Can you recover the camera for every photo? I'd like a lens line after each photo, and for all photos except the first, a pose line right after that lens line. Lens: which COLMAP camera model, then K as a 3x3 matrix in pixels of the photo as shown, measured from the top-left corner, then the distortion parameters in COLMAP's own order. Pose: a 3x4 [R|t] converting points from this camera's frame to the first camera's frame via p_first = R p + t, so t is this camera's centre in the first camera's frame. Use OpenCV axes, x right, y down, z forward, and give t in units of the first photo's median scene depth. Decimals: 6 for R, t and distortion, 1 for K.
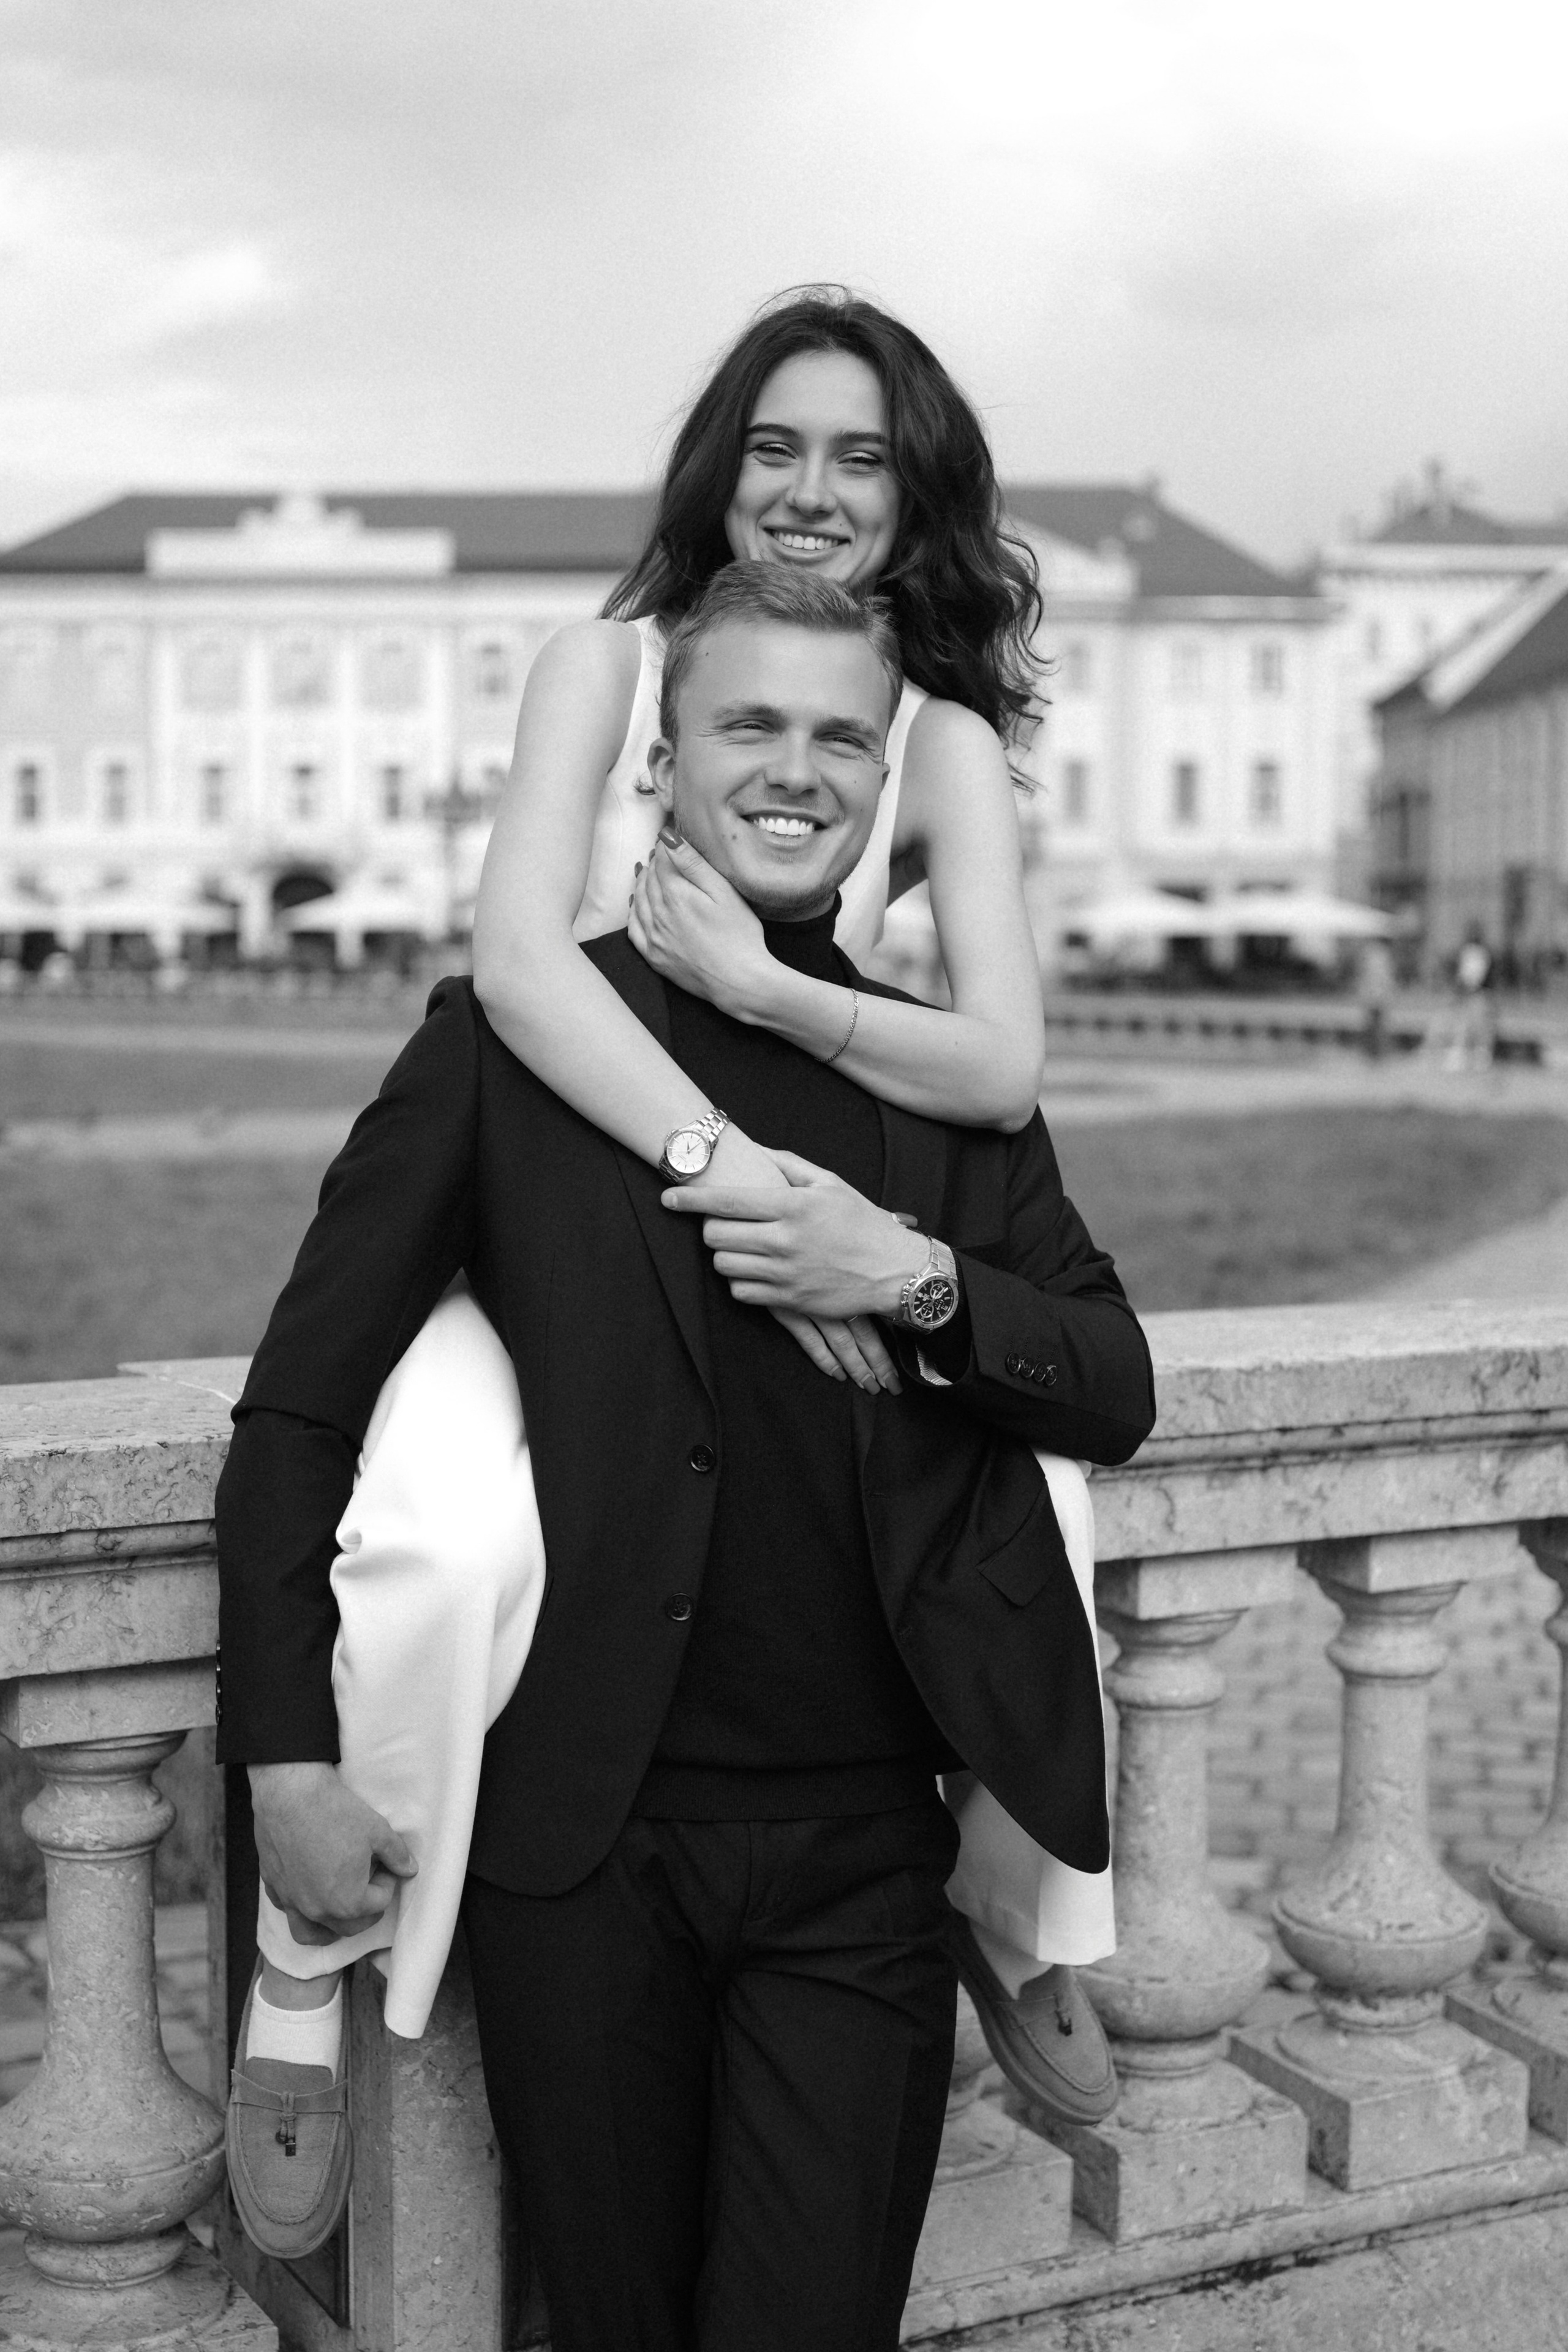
lens RADIAL K [[3129.6, 0, 784.0], [0, 3129.6, 1176.0], [0, 0, 1]] dist [-0.083281, 0.047940]
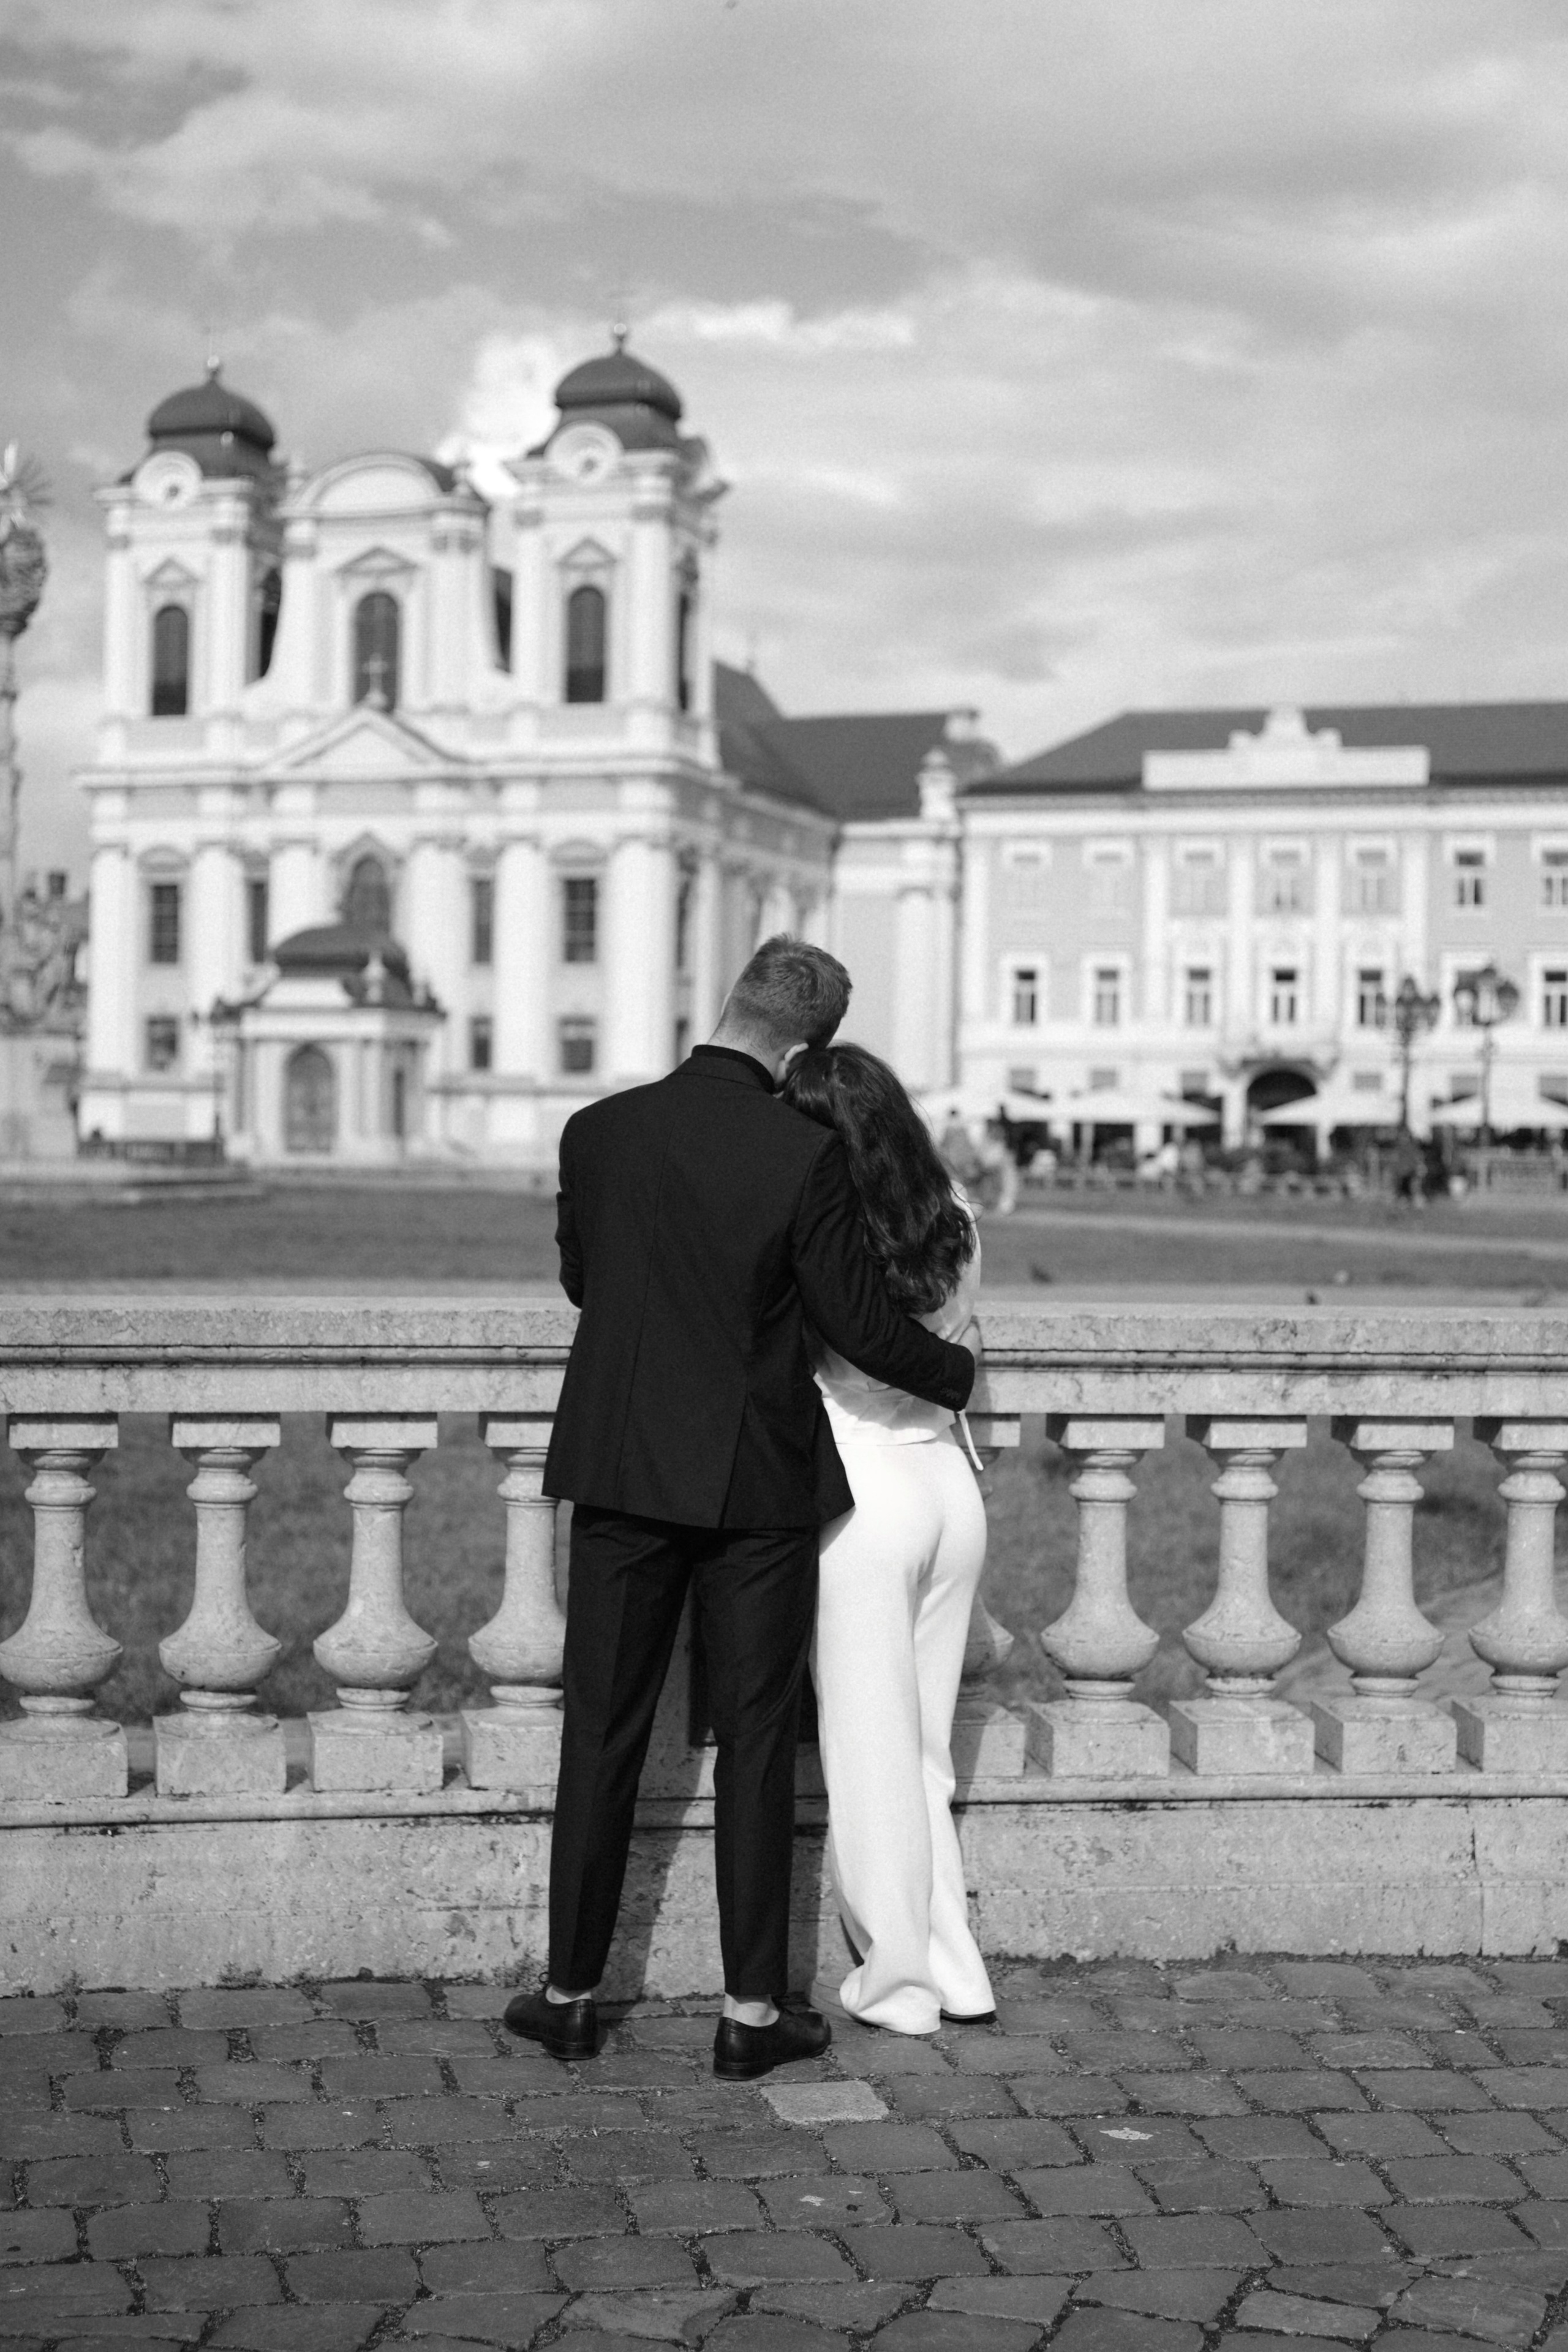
lens RADIAL K [[3129.6, 0, 784.0], [0, 3129.6, 1176.0], [0, 0, 1]] dist [-0.083281, 0.047940]
pose [[0.947221, 0.016913, -0.320135, 0.552442], [-0.037282, 0.997643, -0.057603, 0.089408], [0.318406, 0.066498, 0.945619, -0.886736]]
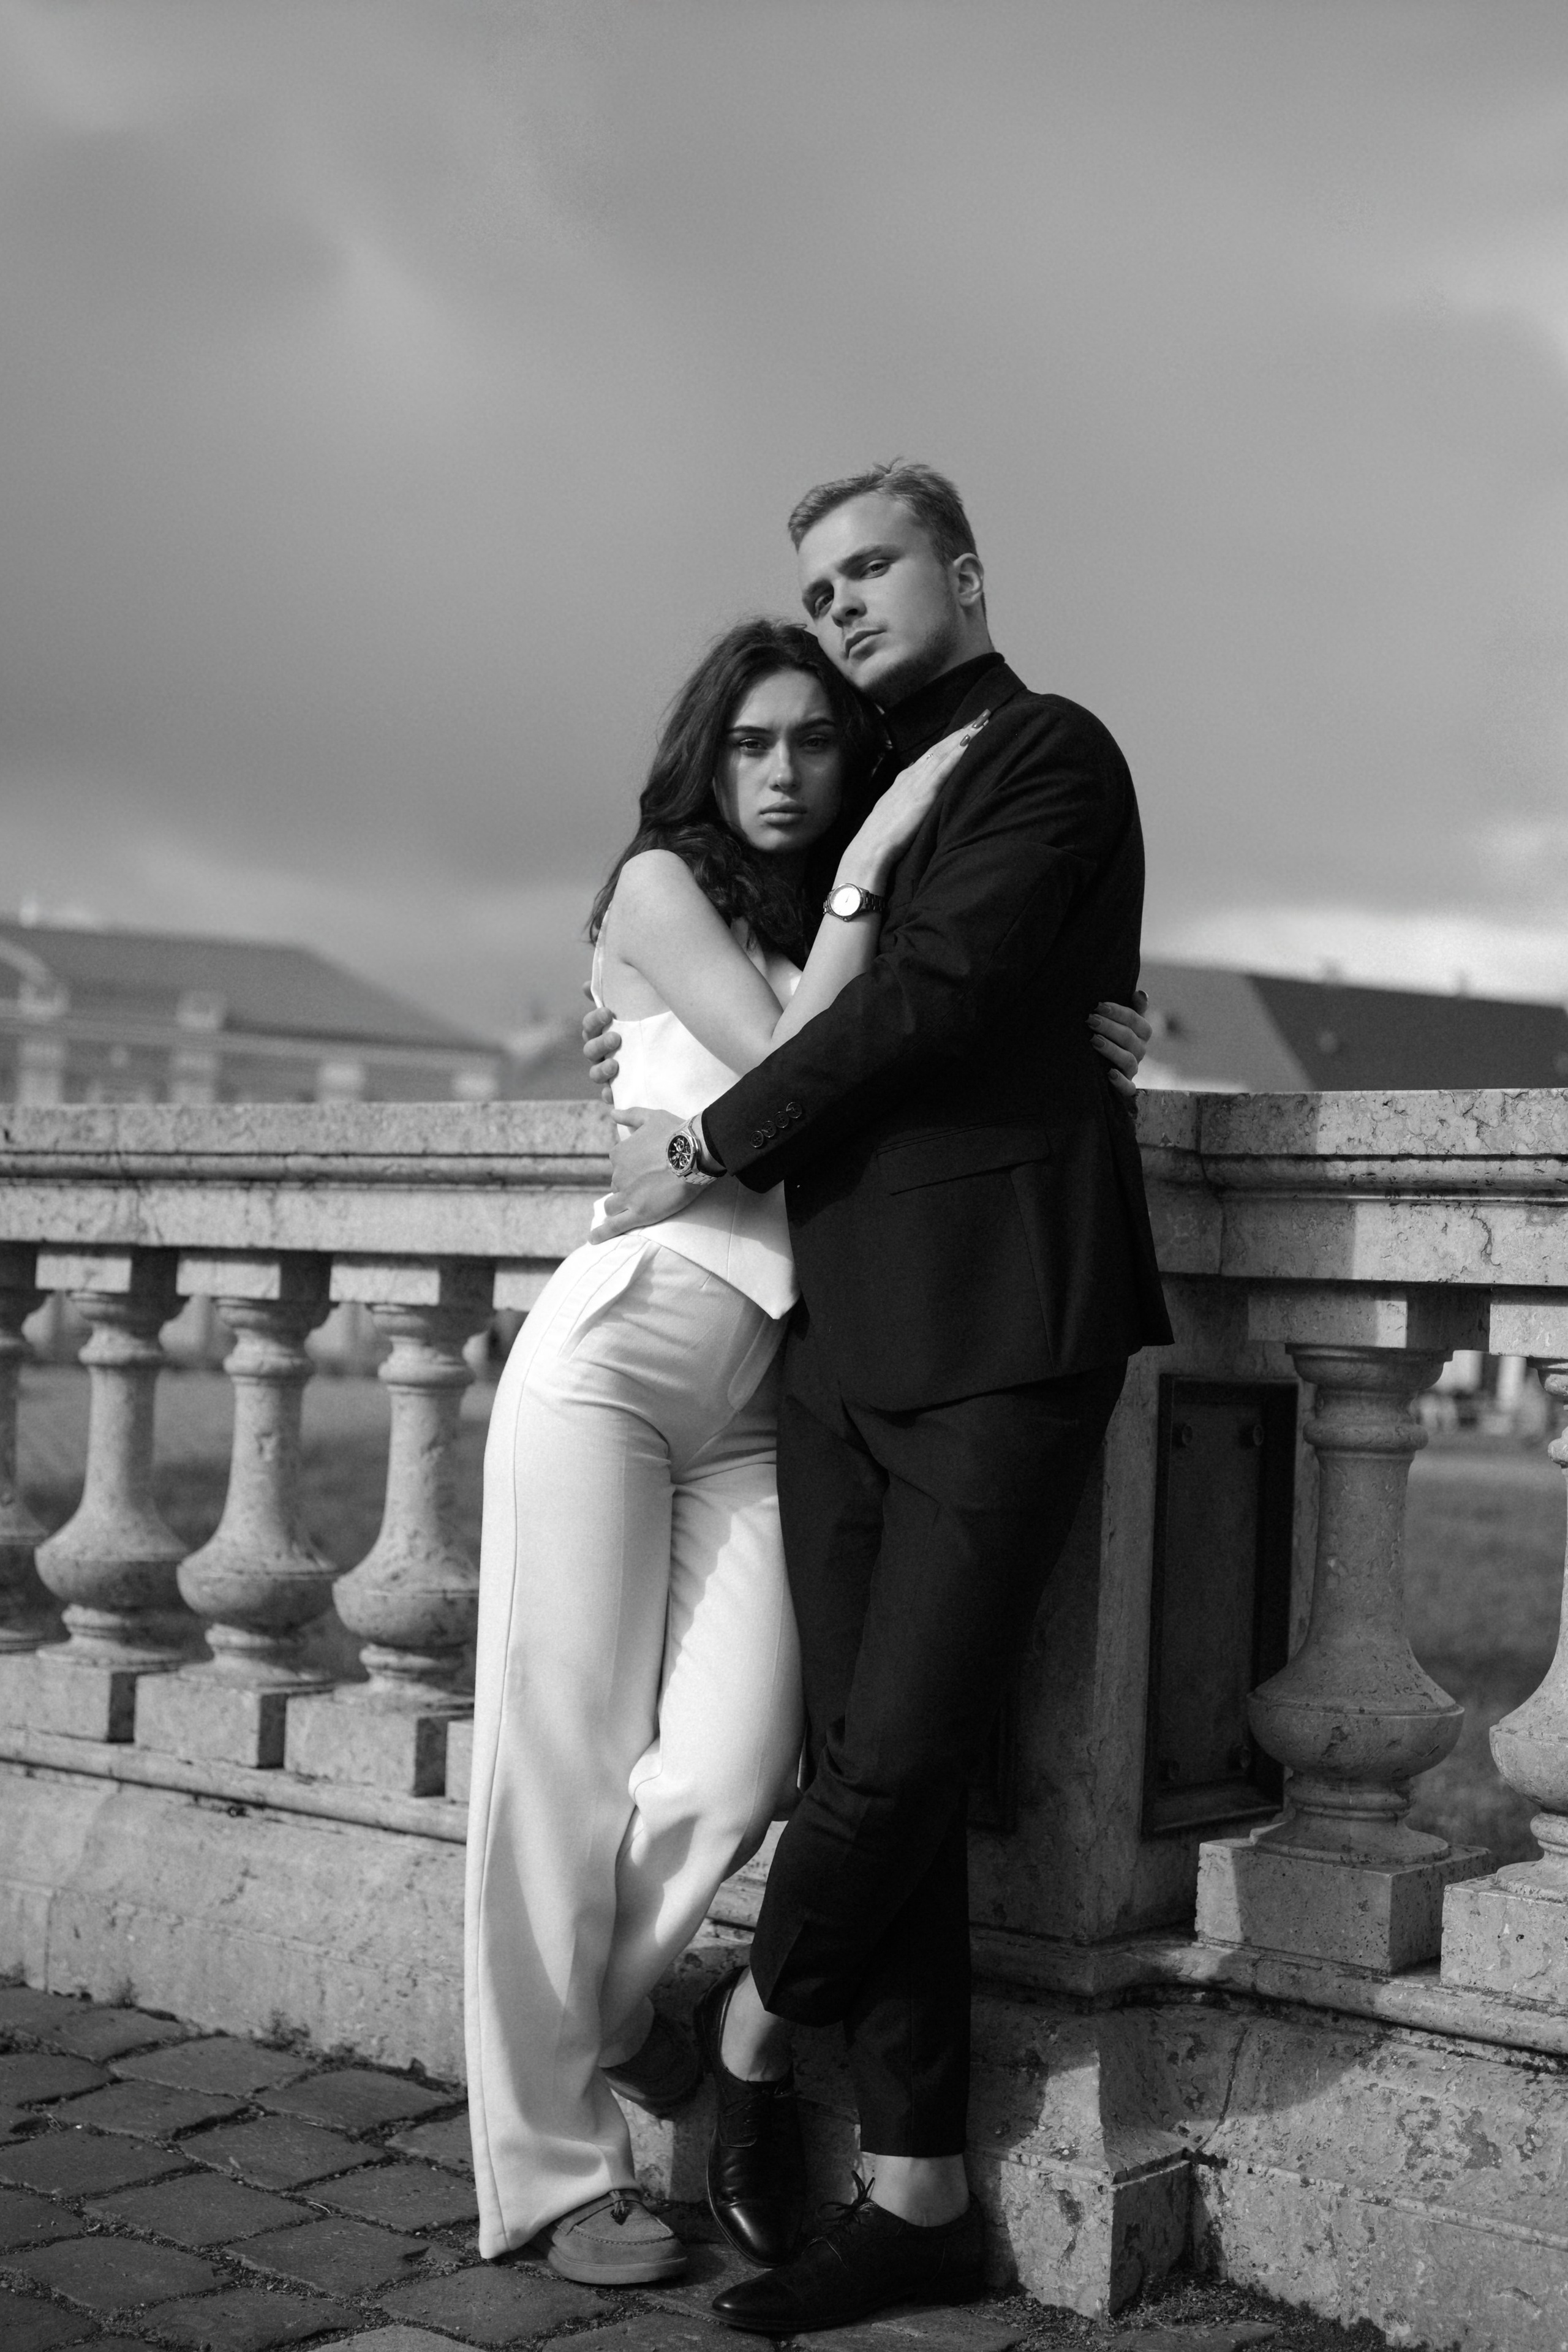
lens RADIAL K [[3139.2, 0, 730.0], [0, 3139.2, 1171.2], [0, 0, 1]] dist [-0.077145, 0.040068]
pose [[0.358305, -0.035344, -0.932935, 0.957032], [-0.115241, 0.989967, -0.081764, 0.190144], [0.926465, 0.136809, 0.350637, 0.392535]]
